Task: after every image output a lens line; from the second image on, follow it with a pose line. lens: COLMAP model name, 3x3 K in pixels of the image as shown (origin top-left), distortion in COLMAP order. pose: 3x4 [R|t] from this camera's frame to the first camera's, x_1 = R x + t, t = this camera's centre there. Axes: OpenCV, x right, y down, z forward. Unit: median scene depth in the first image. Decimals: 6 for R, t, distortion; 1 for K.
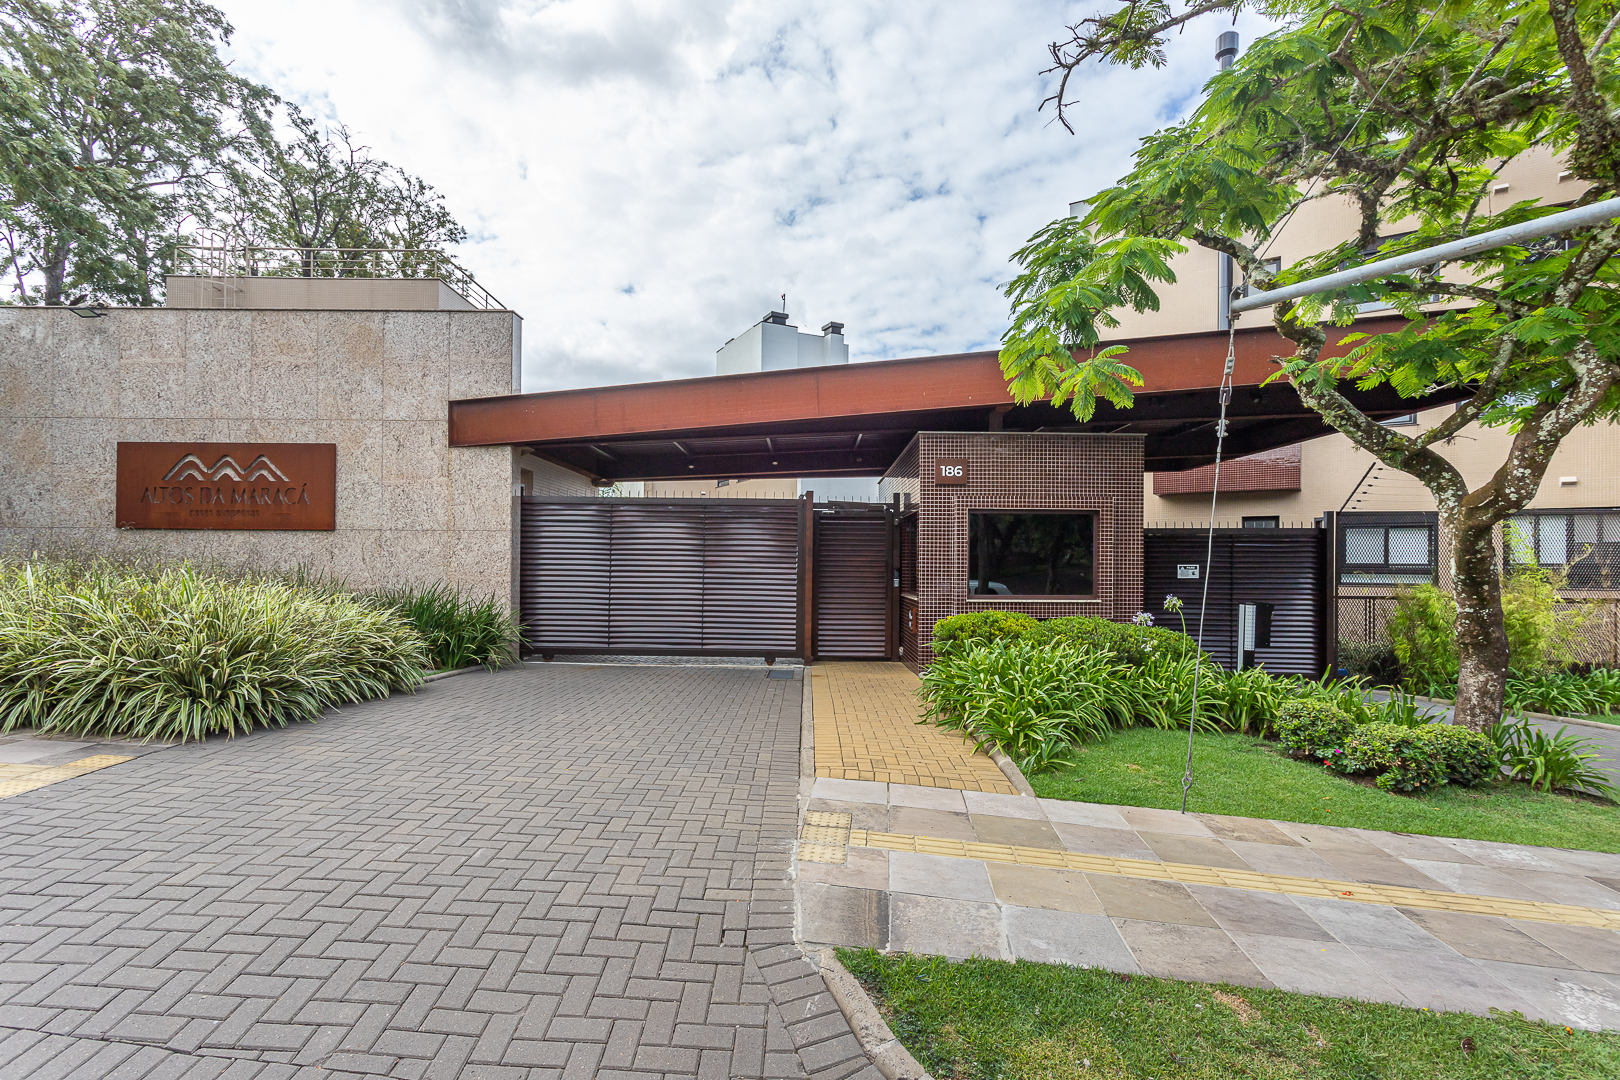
lens RADIAL K [[760.7, 0, 812.4], [0, 760.7, 550.8], [0, 0, 1]] dist [0.008063, -0.000598]
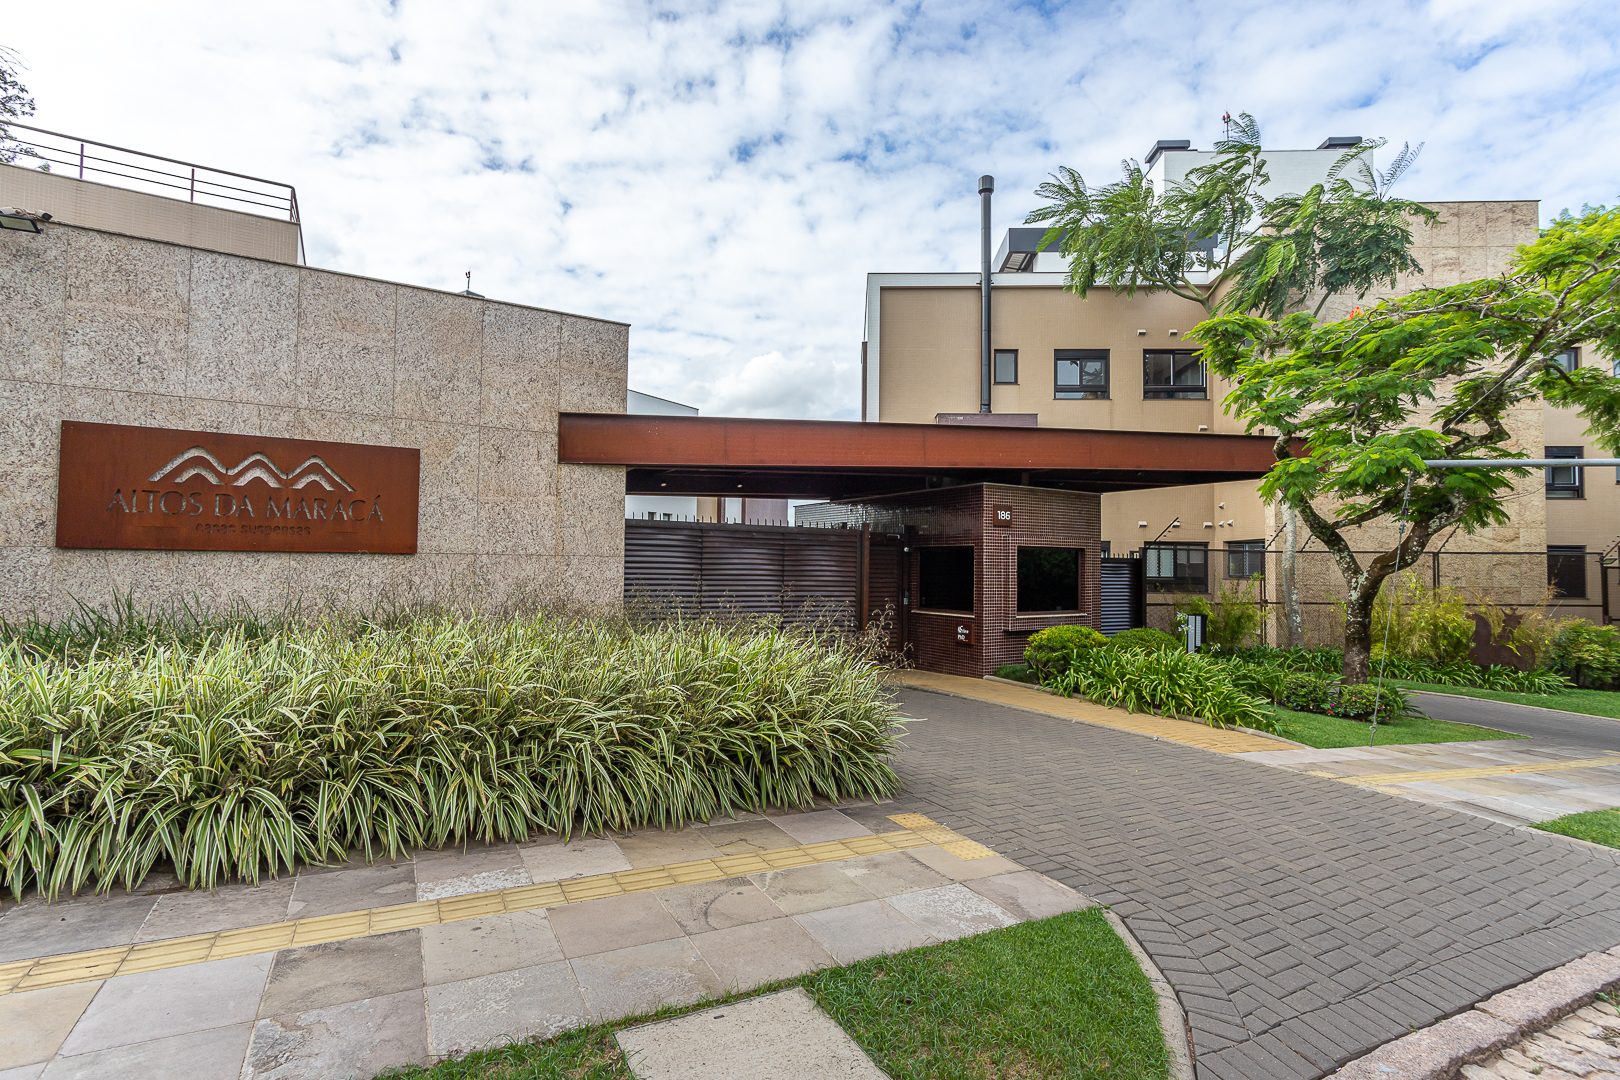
lens RADIAL K [[760.7, 0, 816.5], [0, 760.7, 542.8], [0, 0, 1]] dist [0.008063, -0.000598]
pose [[0.855420, 0.019717, 0.517559, -0.680788], [-0.016285, 0.999805, -0.011173, -0.036578], [-0.517678, 0.001130, 0.855575, 0.069577]]
